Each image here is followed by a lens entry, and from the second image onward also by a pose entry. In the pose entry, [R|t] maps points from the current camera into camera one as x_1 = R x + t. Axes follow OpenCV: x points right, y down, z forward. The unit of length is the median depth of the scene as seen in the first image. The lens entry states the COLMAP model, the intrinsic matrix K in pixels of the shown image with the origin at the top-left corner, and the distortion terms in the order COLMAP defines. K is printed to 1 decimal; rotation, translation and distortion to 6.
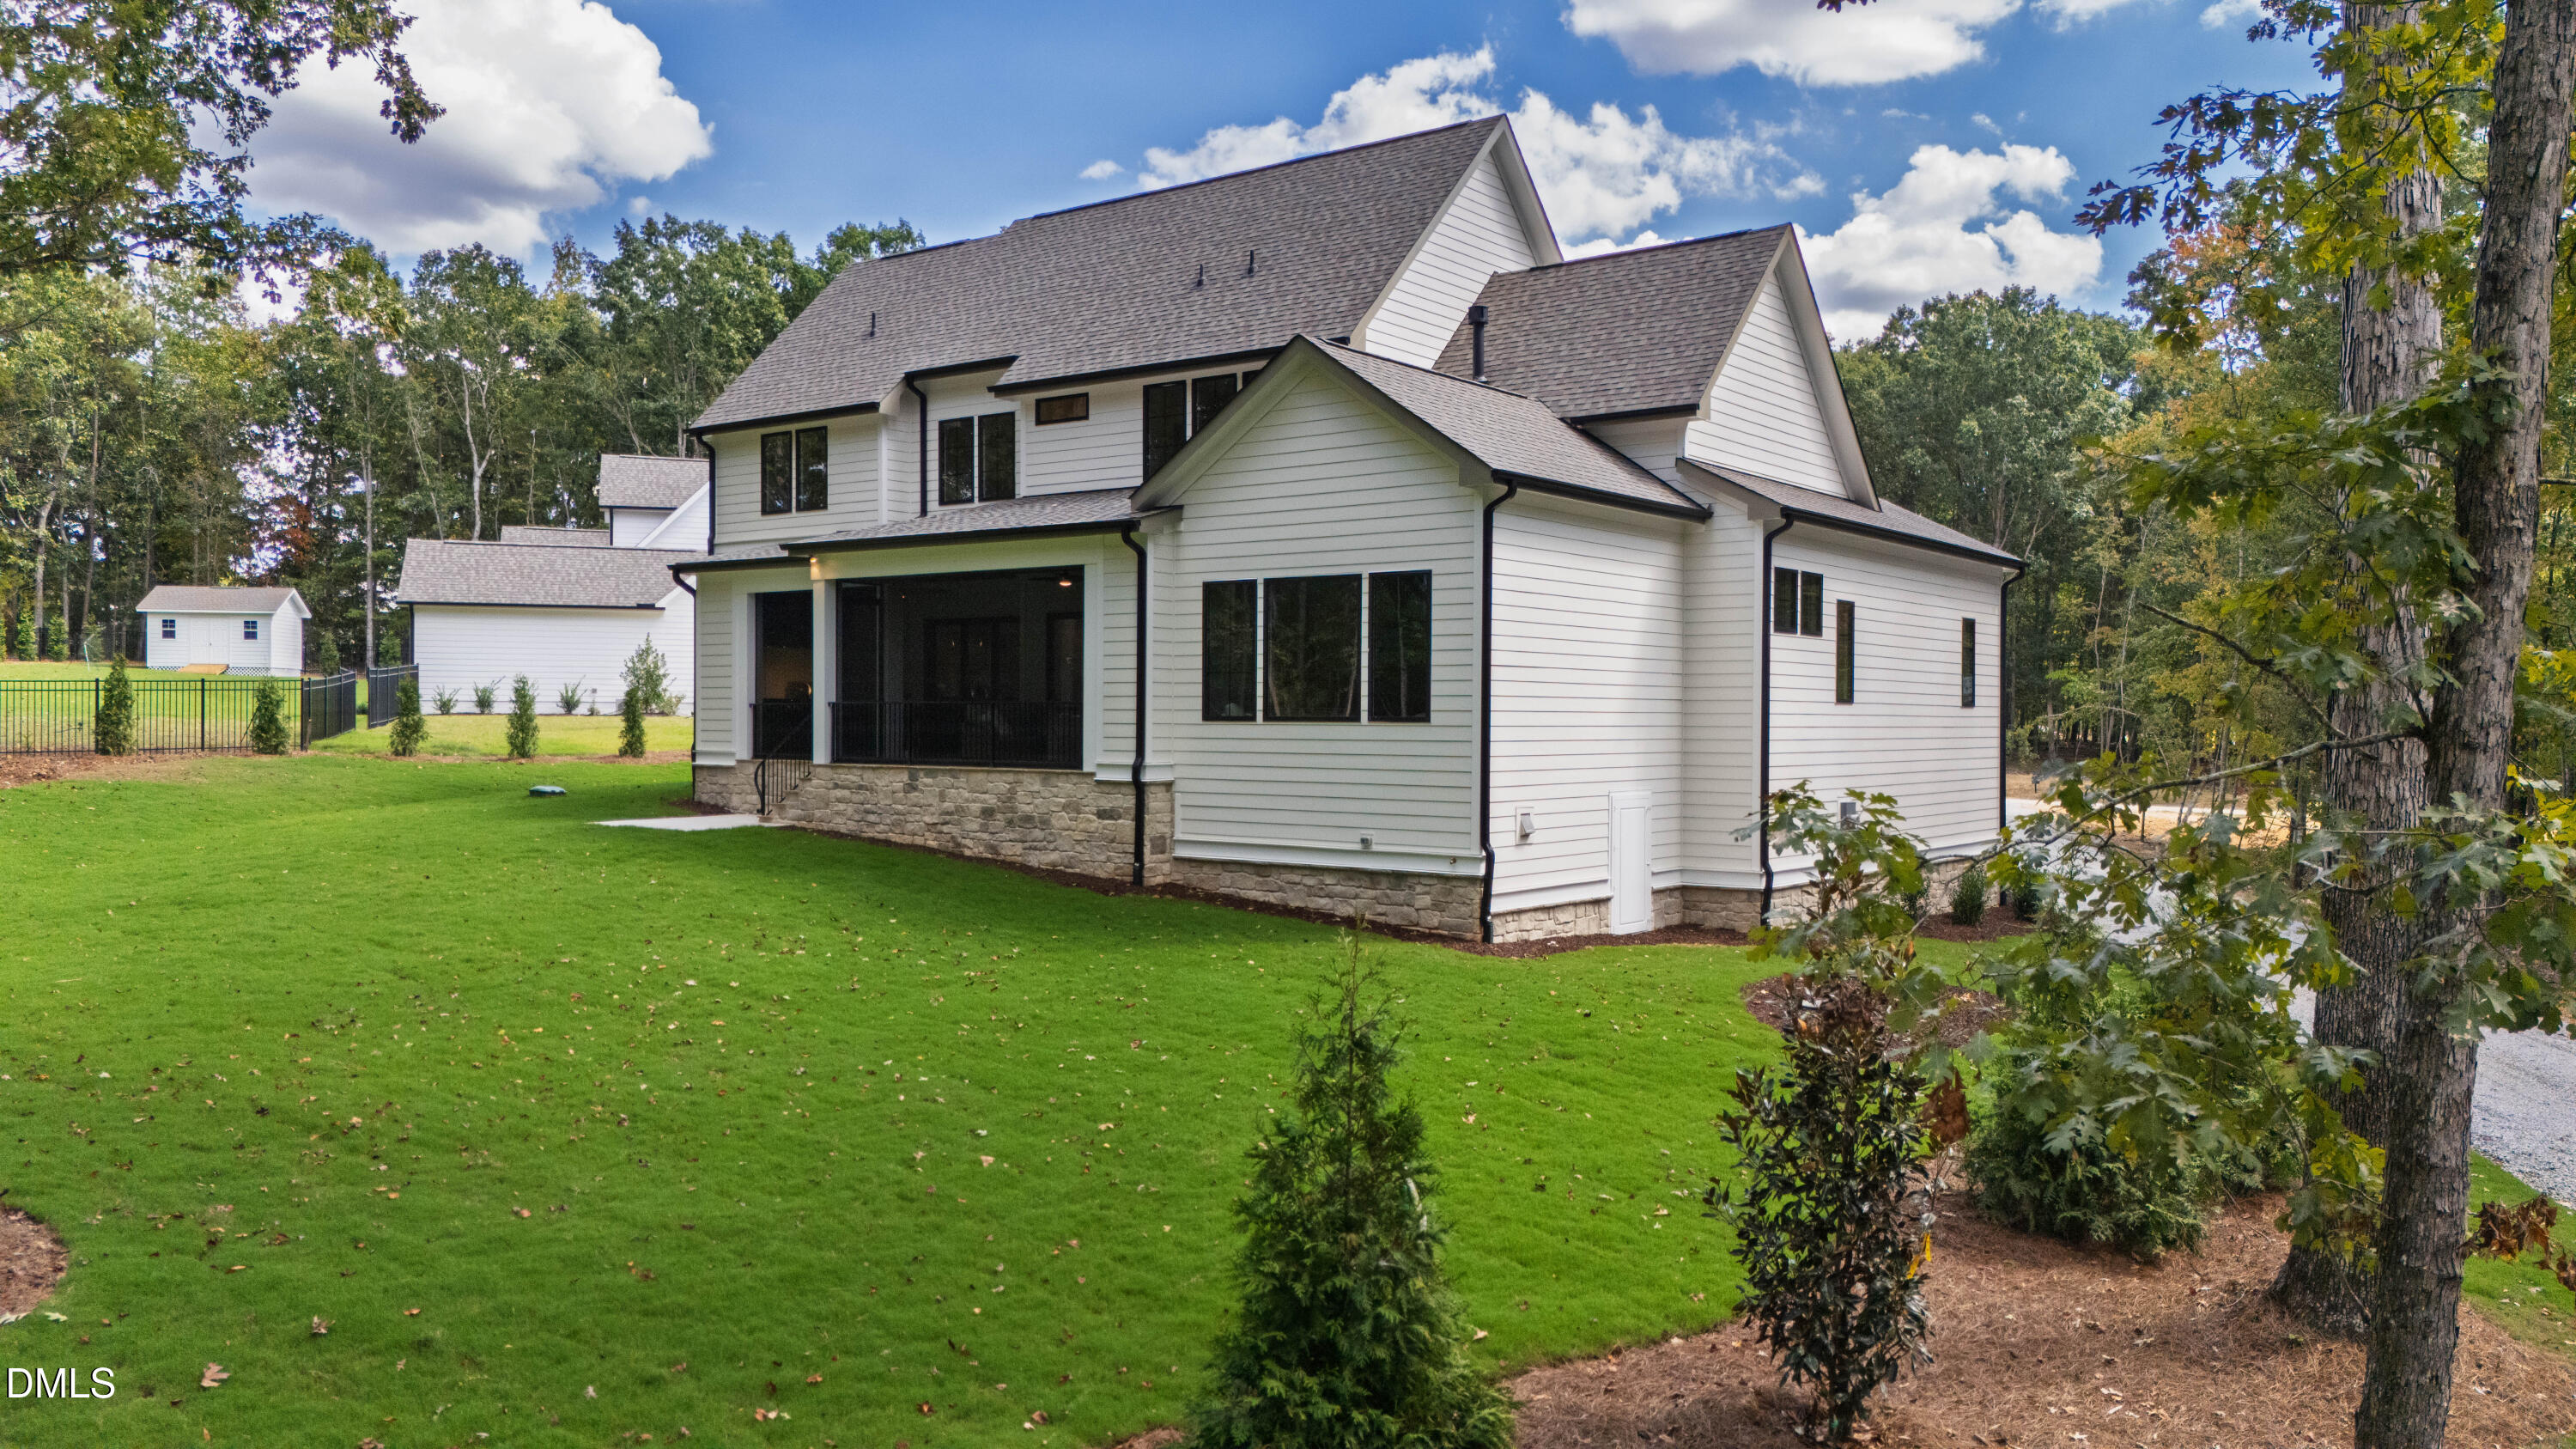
lens RADIAL K [[1928.4, 0, 1280.5], [0, 1928.4, 724.3], [0, 0, 1]] dist [-0.003415, 0.001127]
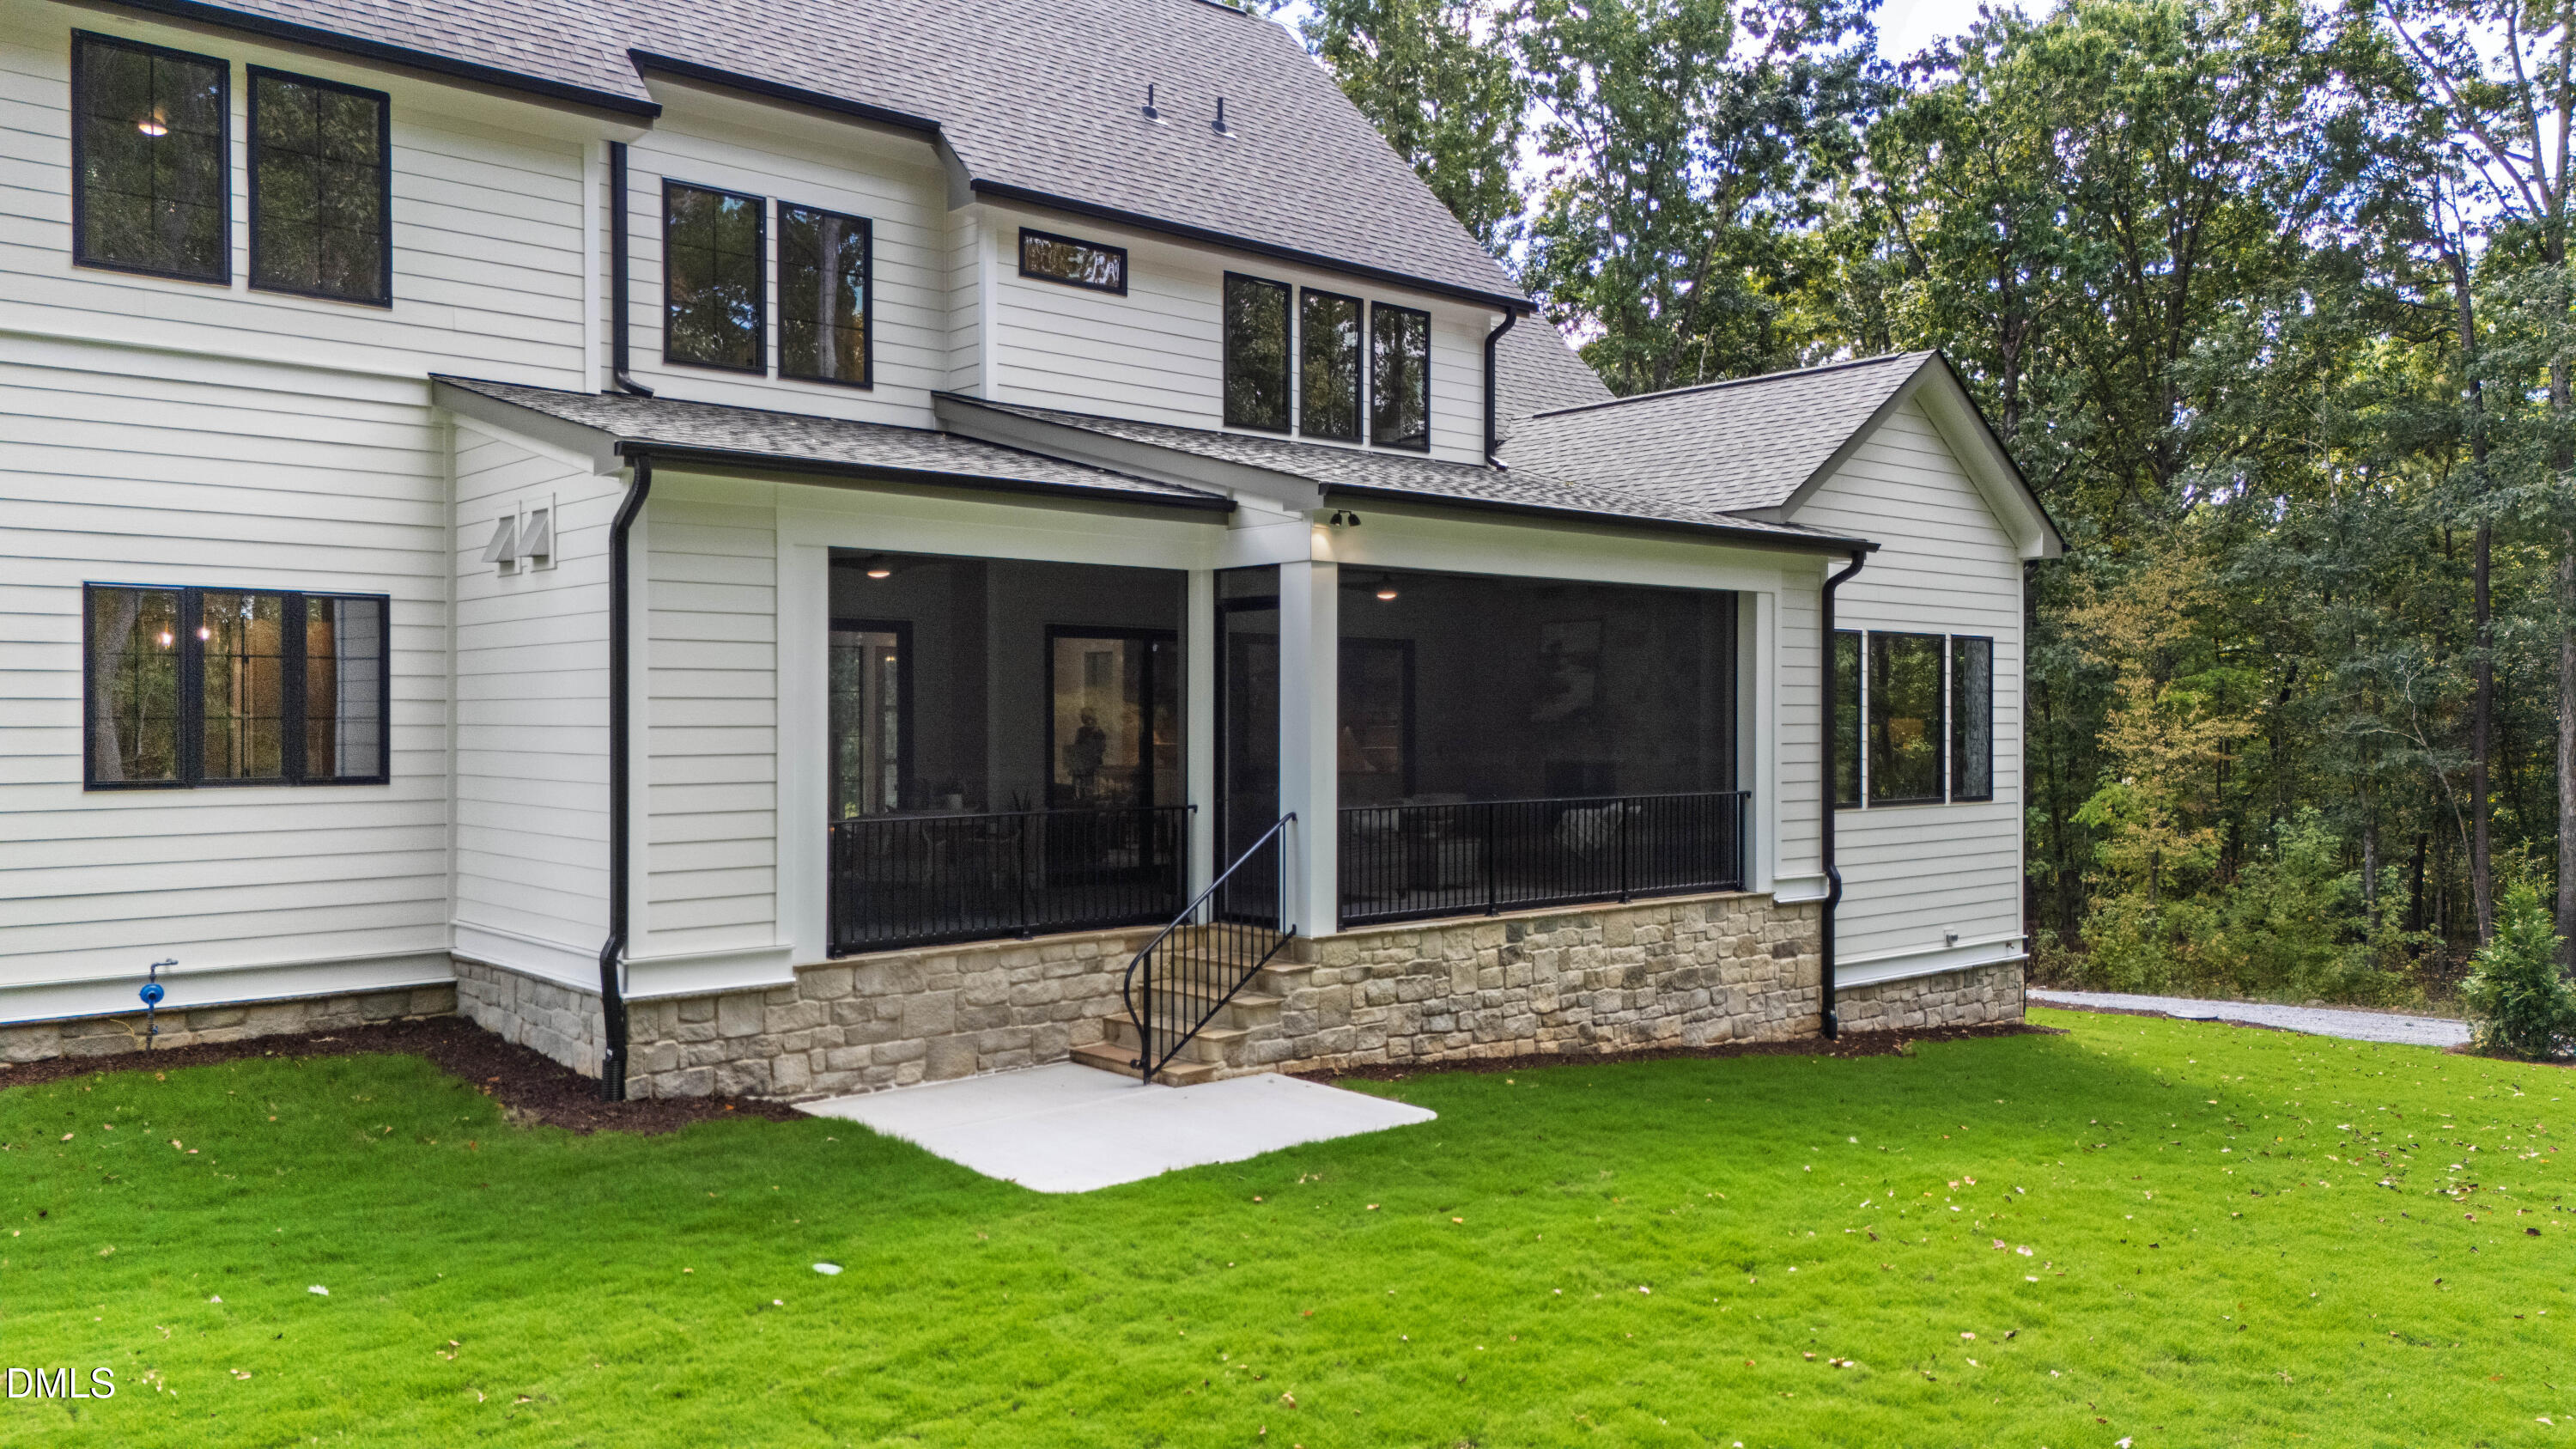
lens RADIAL K [[1928.4, 0, 1281.5], [0, 1928.4, 725.4], [0, 0, 1]] dist [-0.003415, 0.001127]
pose [[0.196675, -0.006498, 0.980447, -0.769835], [0.002183, 0.999978, 0.006189, -0.037836], [-0.980466, 0.000923, 0.196684, 0.981360]]
